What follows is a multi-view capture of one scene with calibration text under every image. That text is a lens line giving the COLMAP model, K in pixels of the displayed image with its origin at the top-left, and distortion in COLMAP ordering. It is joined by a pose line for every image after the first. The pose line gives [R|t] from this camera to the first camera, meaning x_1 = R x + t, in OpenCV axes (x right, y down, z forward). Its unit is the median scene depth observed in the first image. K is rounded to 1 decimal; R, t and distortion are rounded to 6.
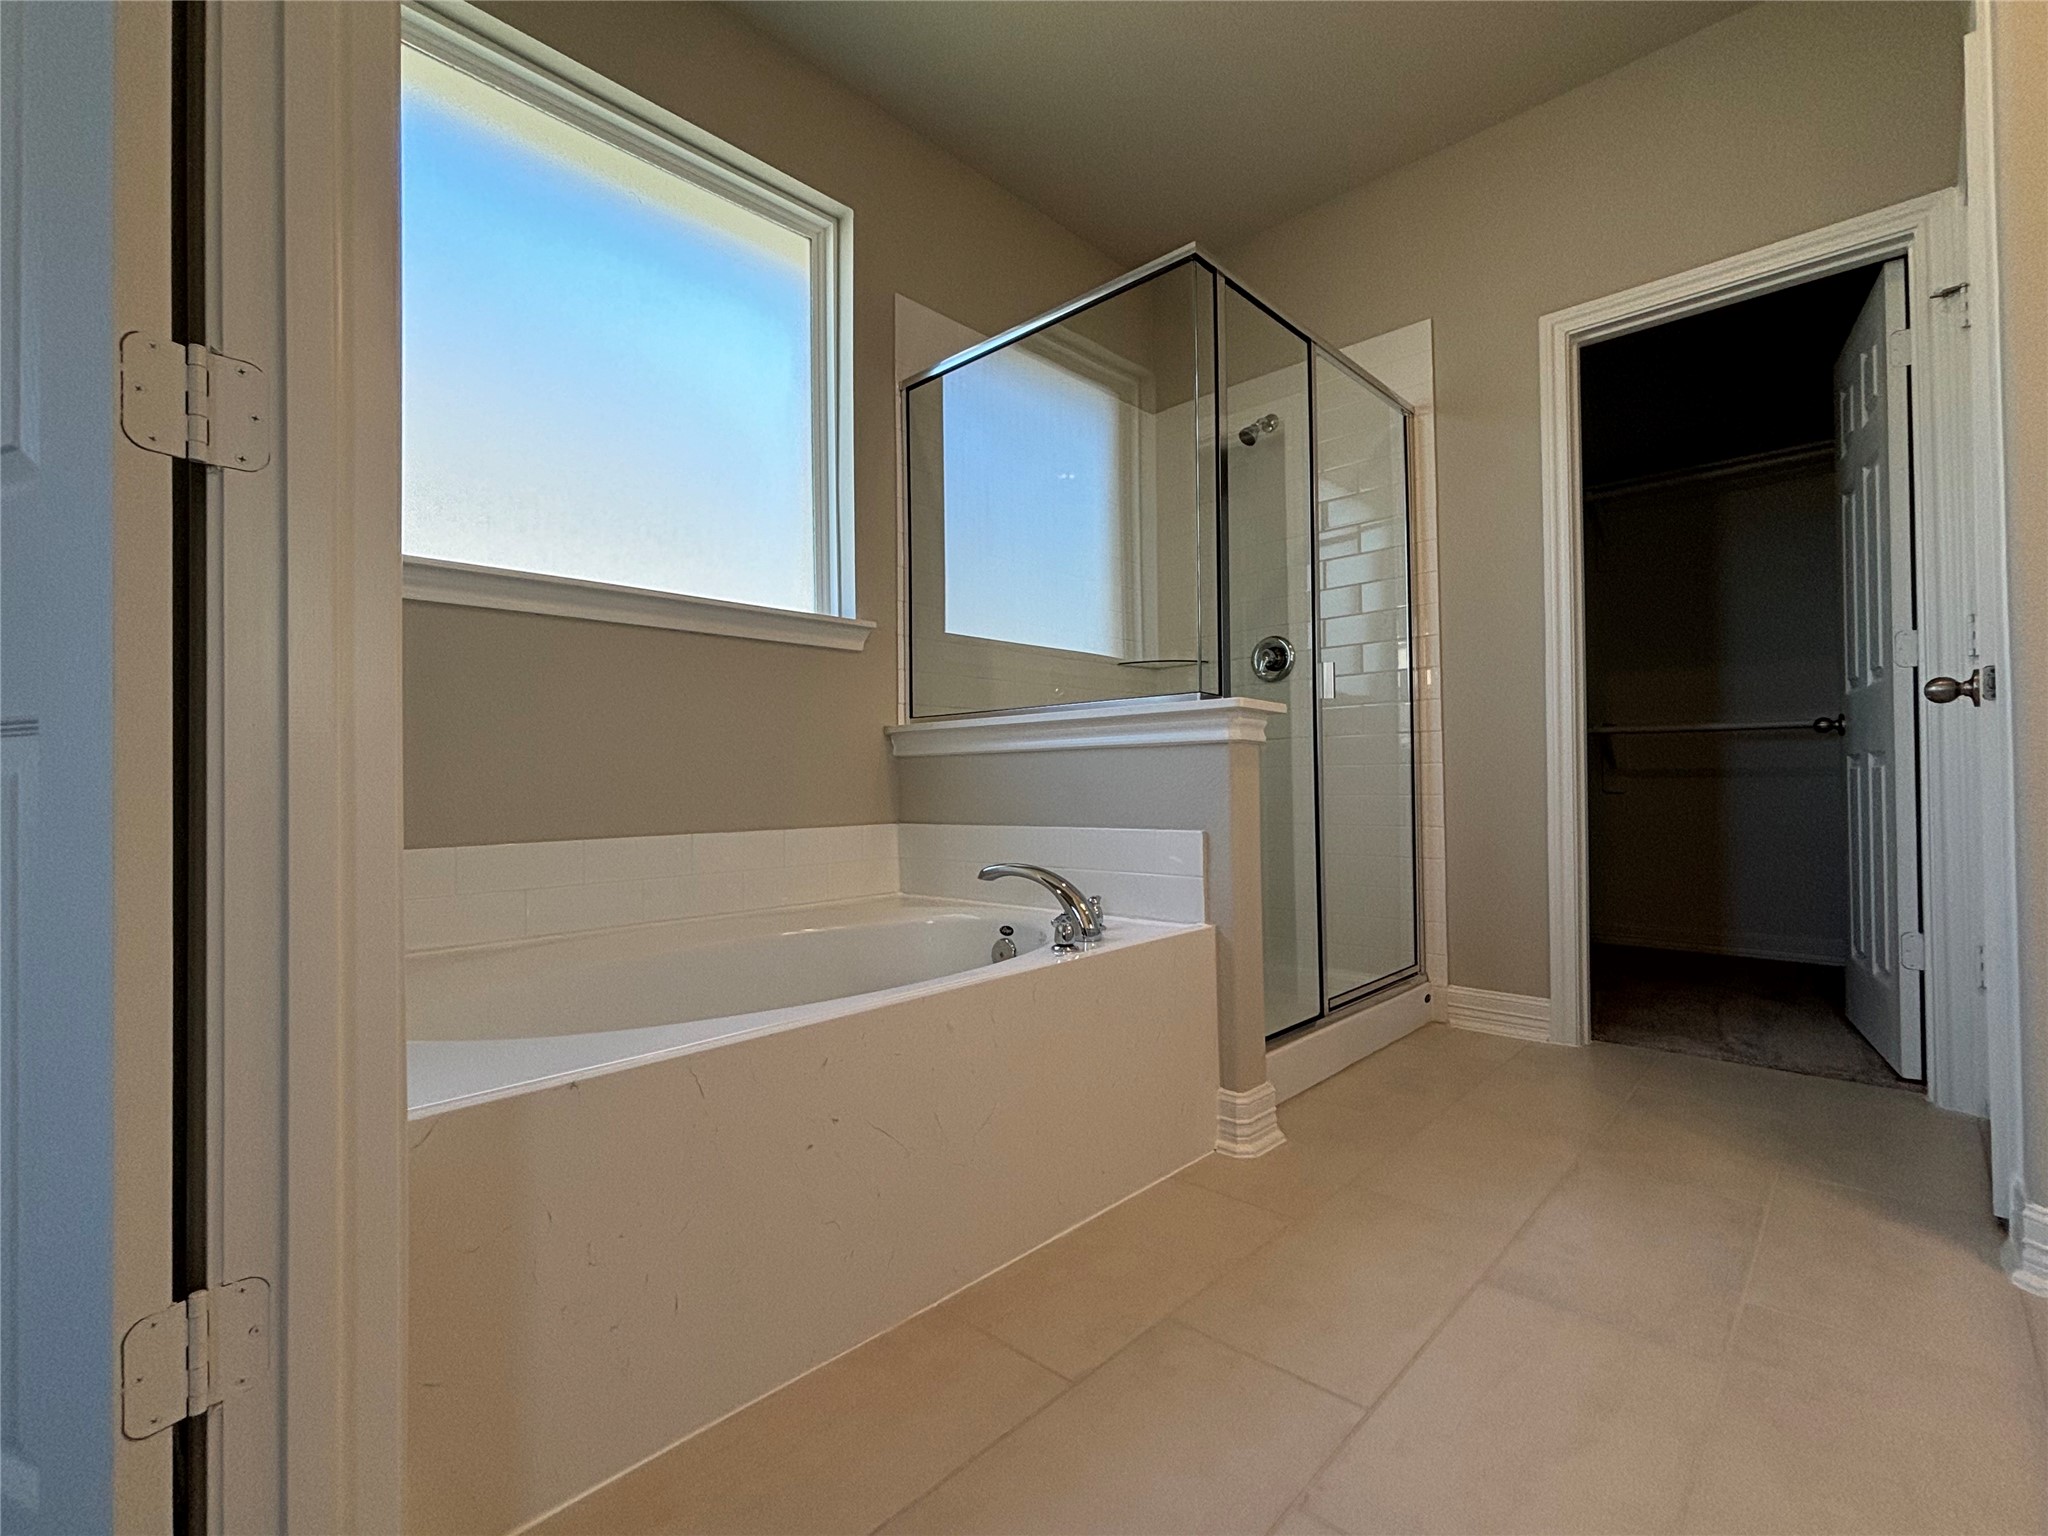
lens RADIAL K [[926.5, 0, 1023.9], [0, 926.5, 765.8], [0, 0, 1]] dist [0.002116, 0.000159]
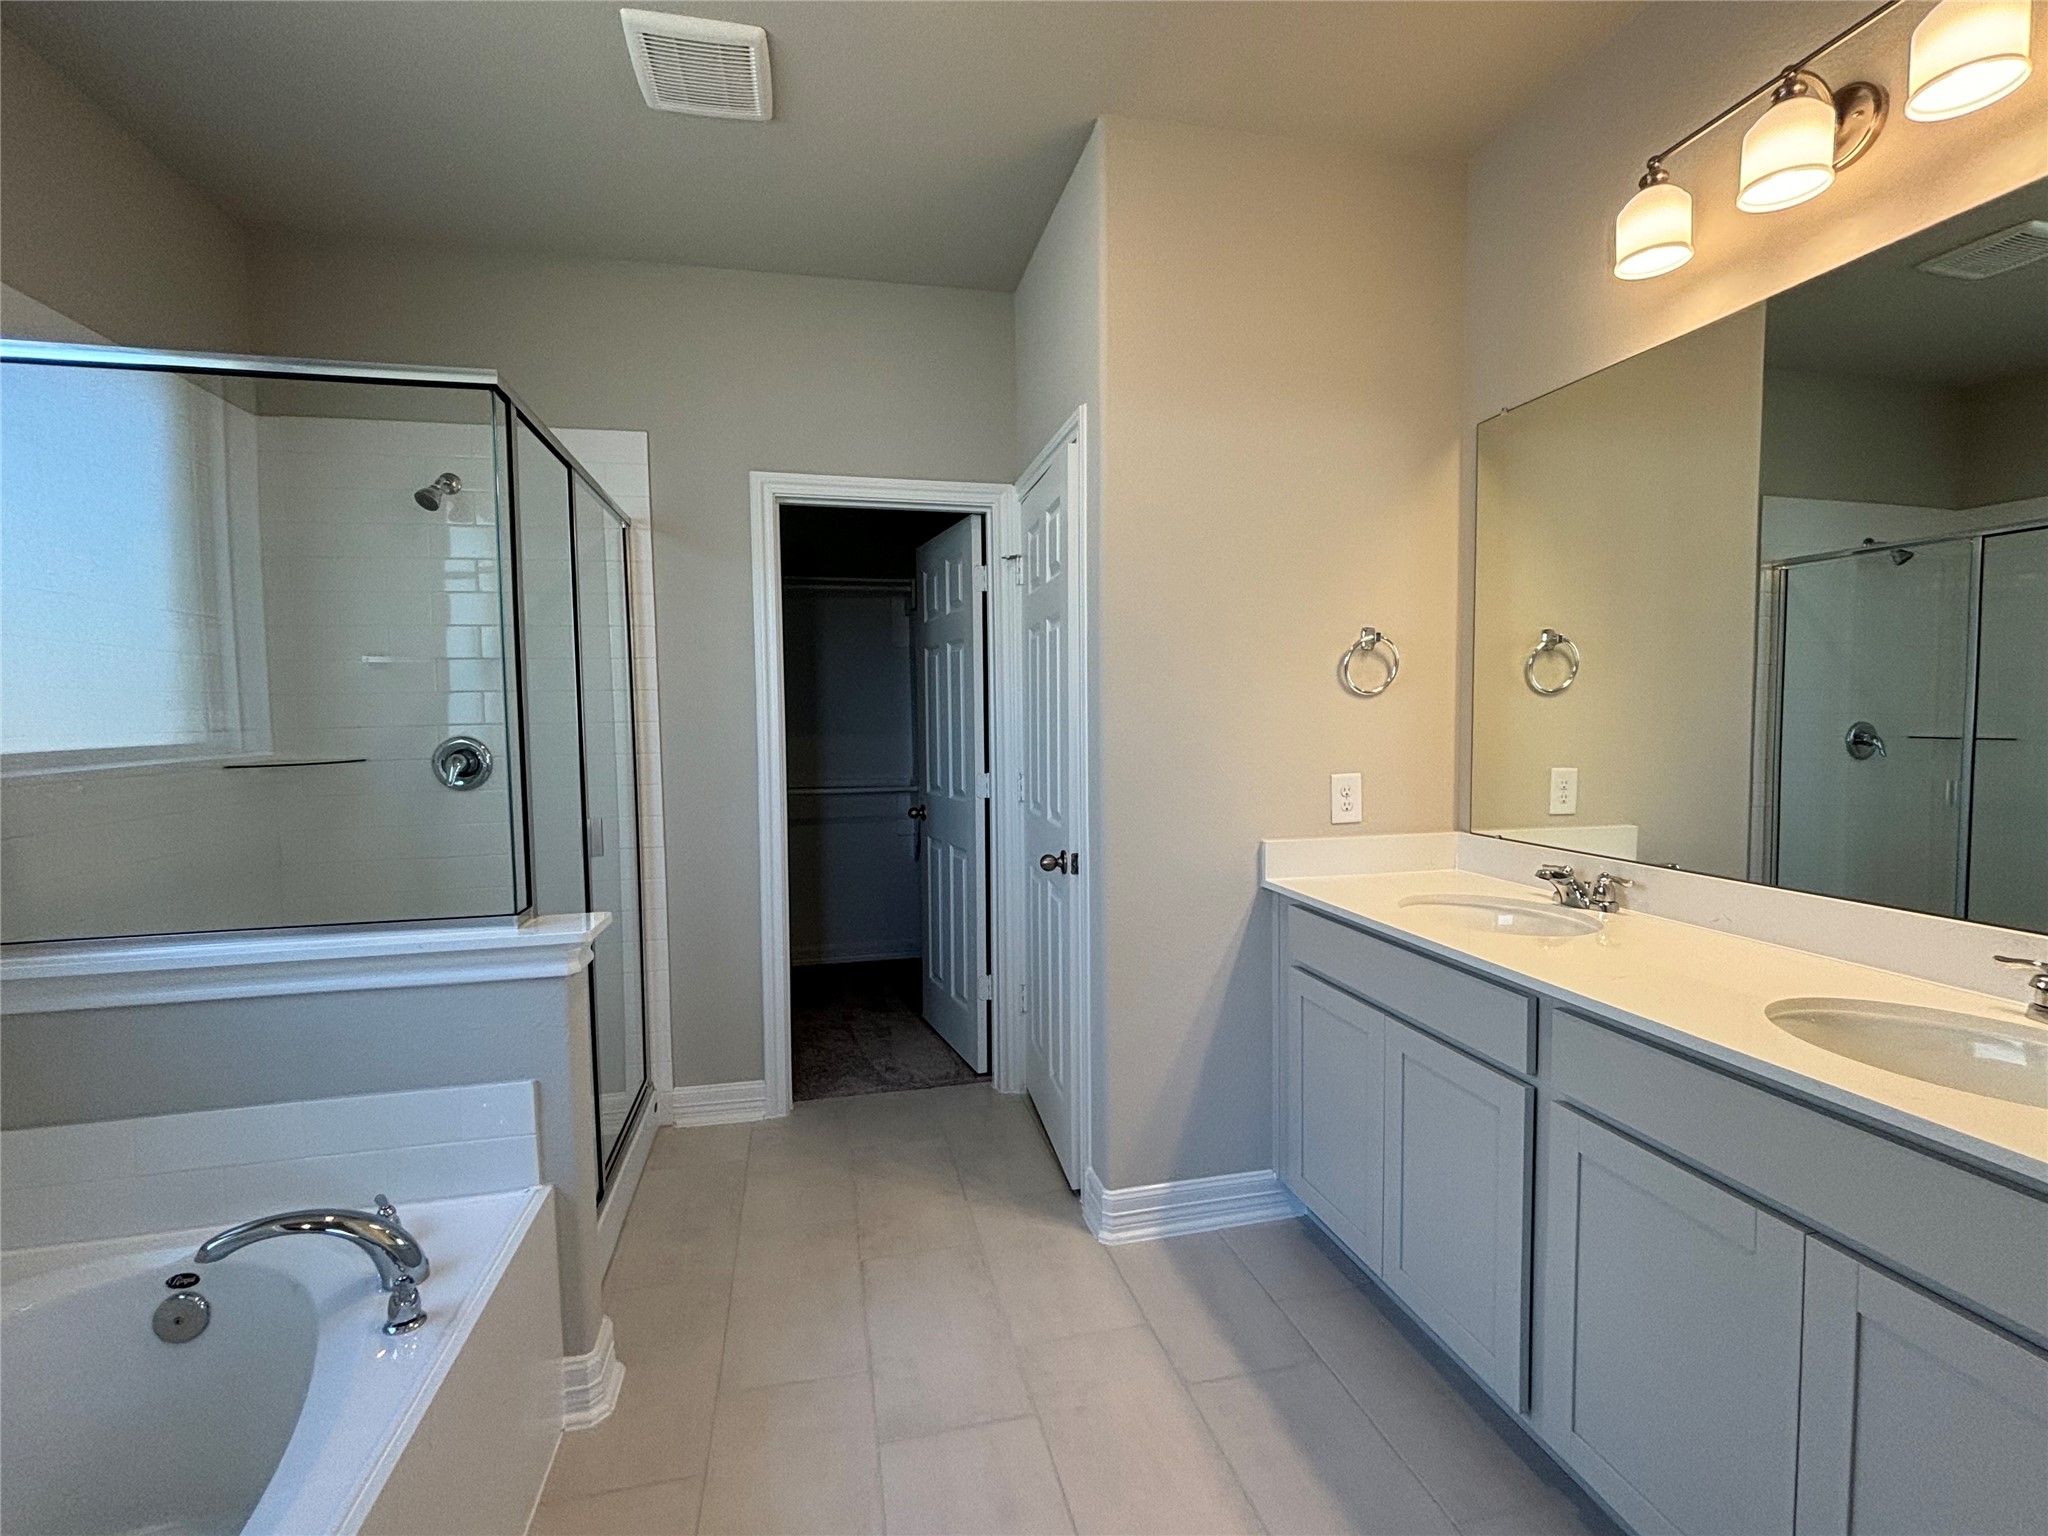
lens RADIAL K [[926.5, 0, 1023.9], [0, 926.5, 765.8], [0, 0, 1]] dist [0.002116, 0.000159]
pose [[0.559807, -0.041453, 0.827585, -0.194387], [-0.006114, 0.998514, 0.054151, -0.209437], [-0.828600, -0.035374, 0.558722, 0.114641]]
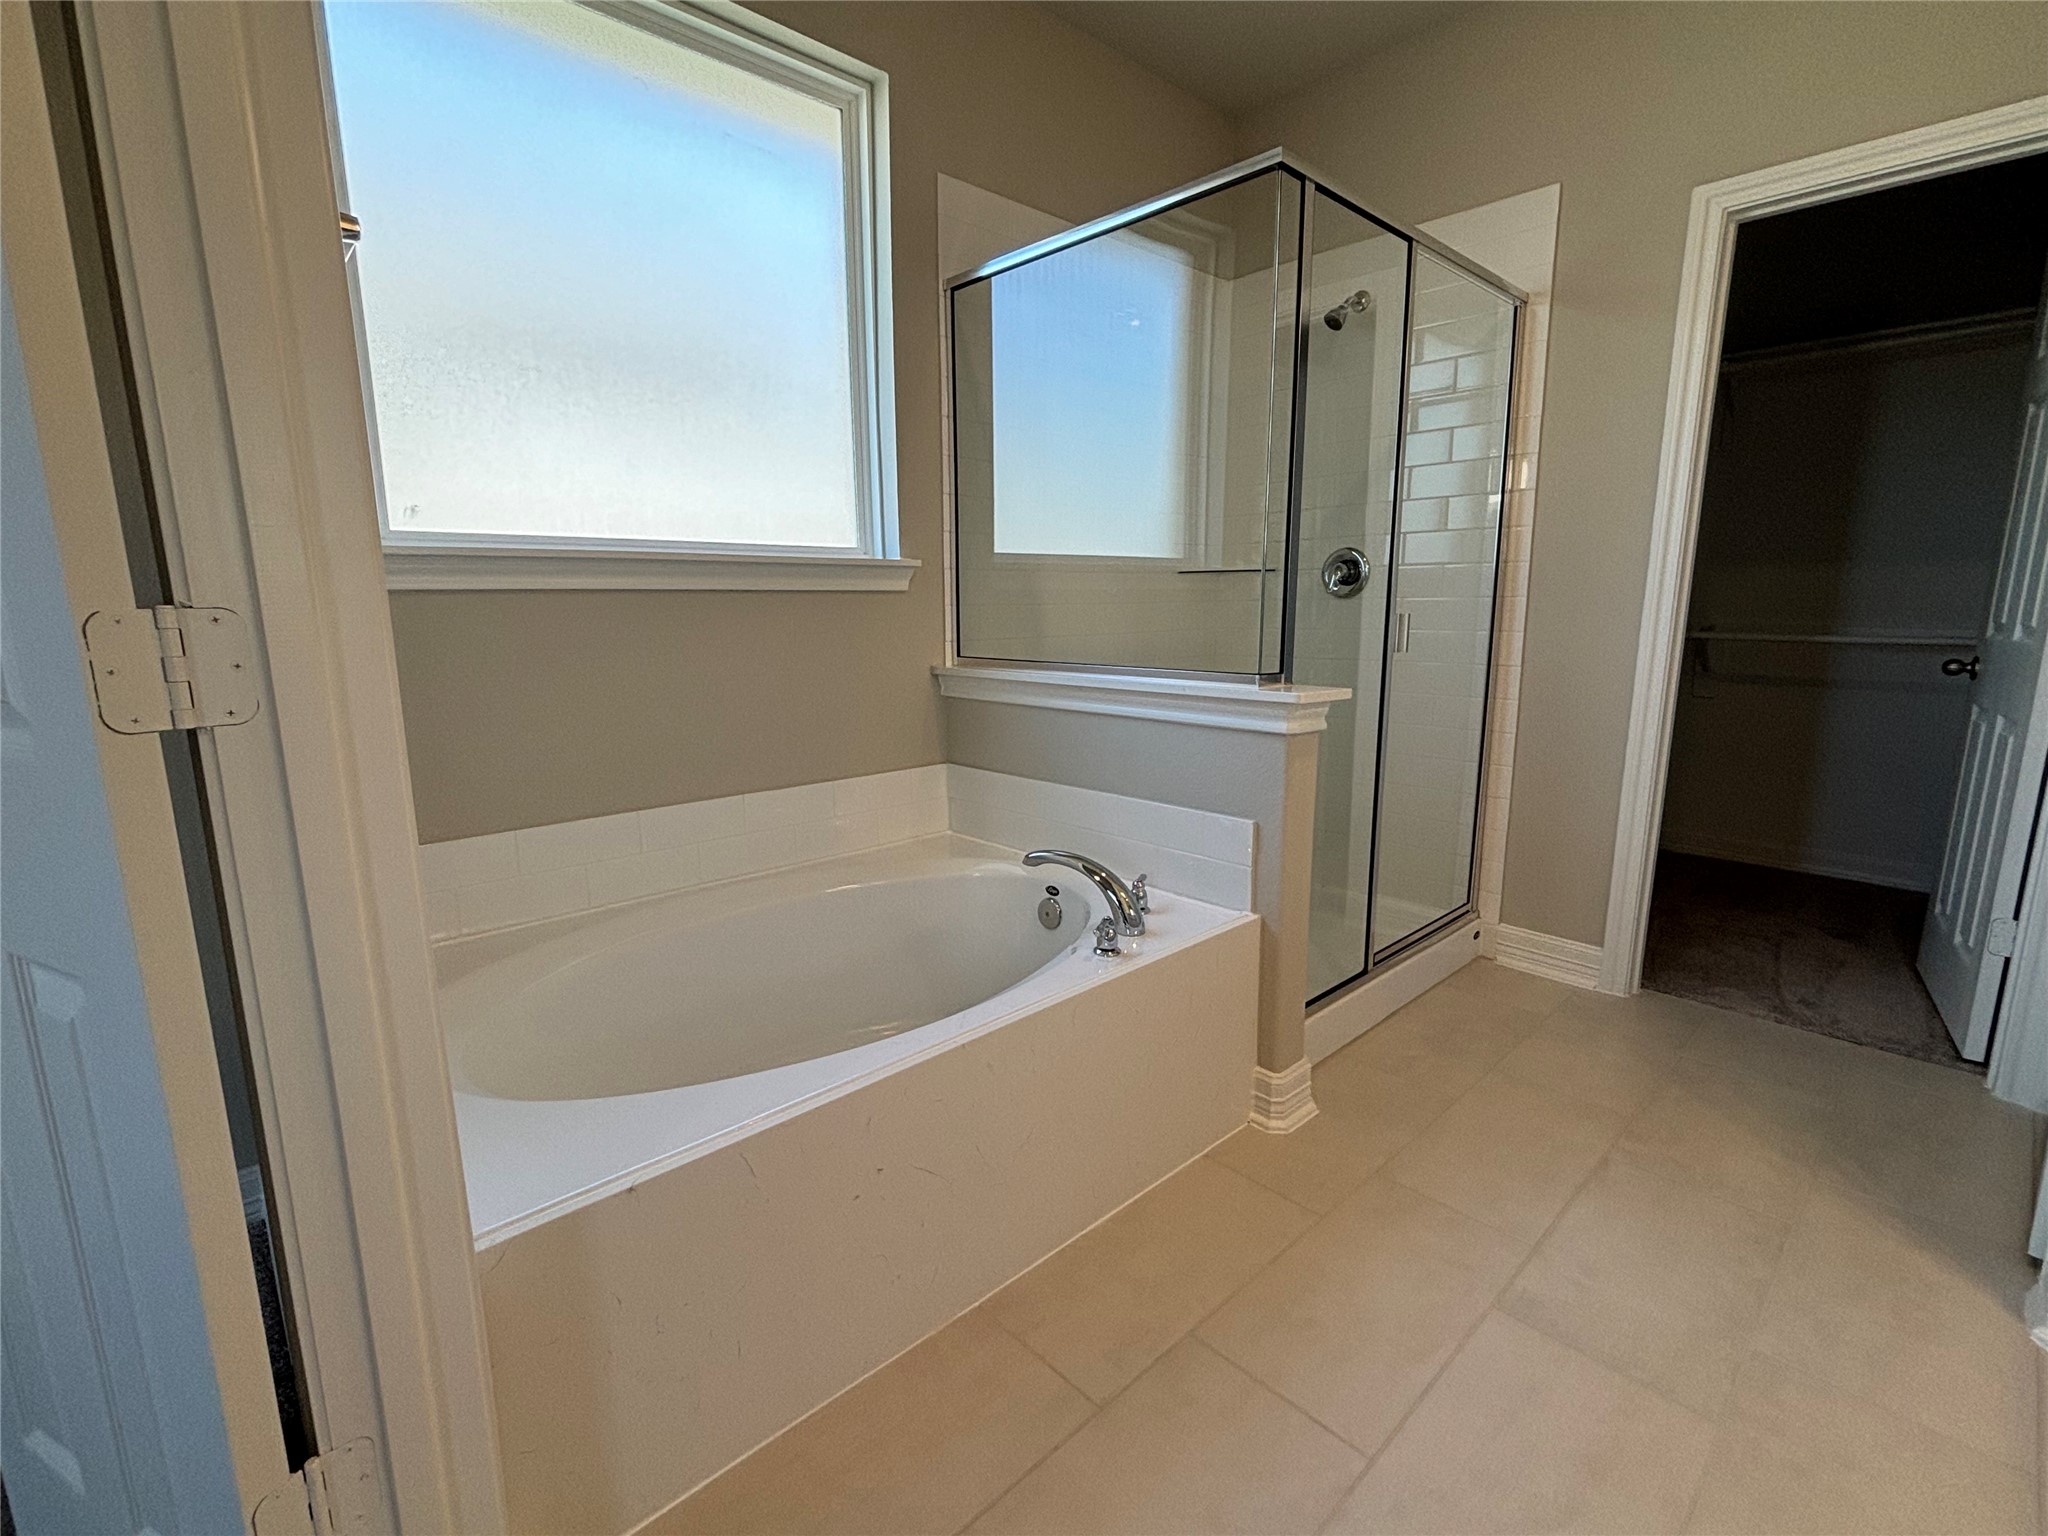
lens RADIAL K [[926.5, 0, 1023.9], [0, 926.5, 765.8], [0, 0, 1]] dist [0.002116, 0.000159]
pose [[0.997942, 0.018183, -0.061490, 0.008424], [-0.005779, 0.980552, 0.196174, -0.136344], [0.063862, -0.195415, 0.978639, 0.031894]]
